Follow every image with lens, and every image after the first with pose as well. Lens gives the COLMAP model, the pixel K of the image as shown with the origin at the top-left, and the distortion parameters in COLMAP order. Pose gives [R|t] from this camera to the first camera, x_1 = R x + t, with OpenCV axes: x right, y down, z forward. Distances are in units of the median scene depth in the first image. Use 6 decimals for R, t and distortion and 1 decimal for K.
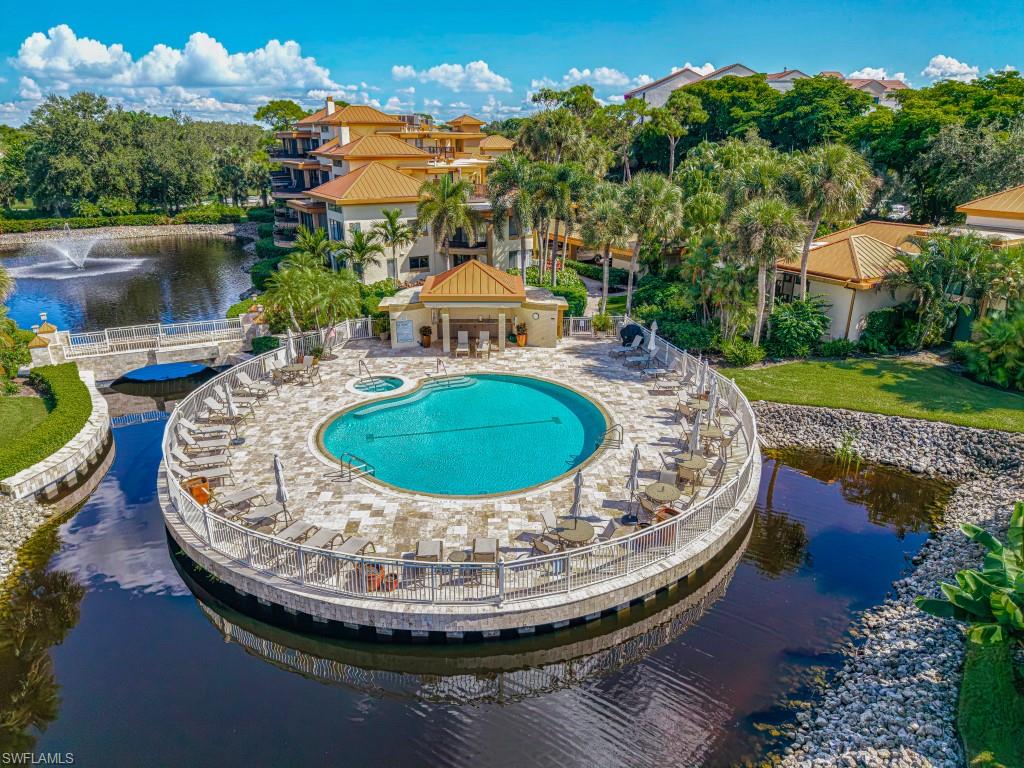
lens RADIAL K [[695.6, 0, 516.4], [0, 695.6, 382.7], [0, 0, 1]] dist [0.011808, -0.005686]
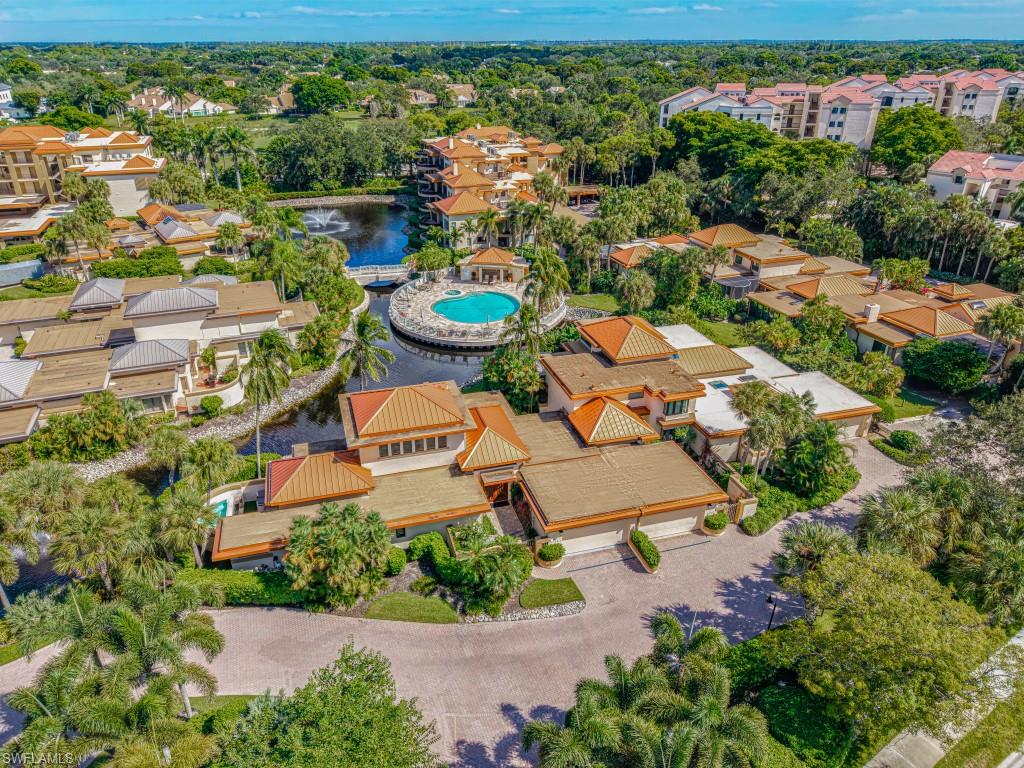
lens RADIAL K [[695.6, 0, 509.6], [0, 695.6, 385.4], [0, 0, 1]] dist [0.011808, -0.005686]
pose [[0.981174, 0.086142, -0.172851, 0.503330], [-0.065591, 0.990449, 0.121279, 0.015706], [0.181647, -0.107658, 0.977453, -1.627880]]
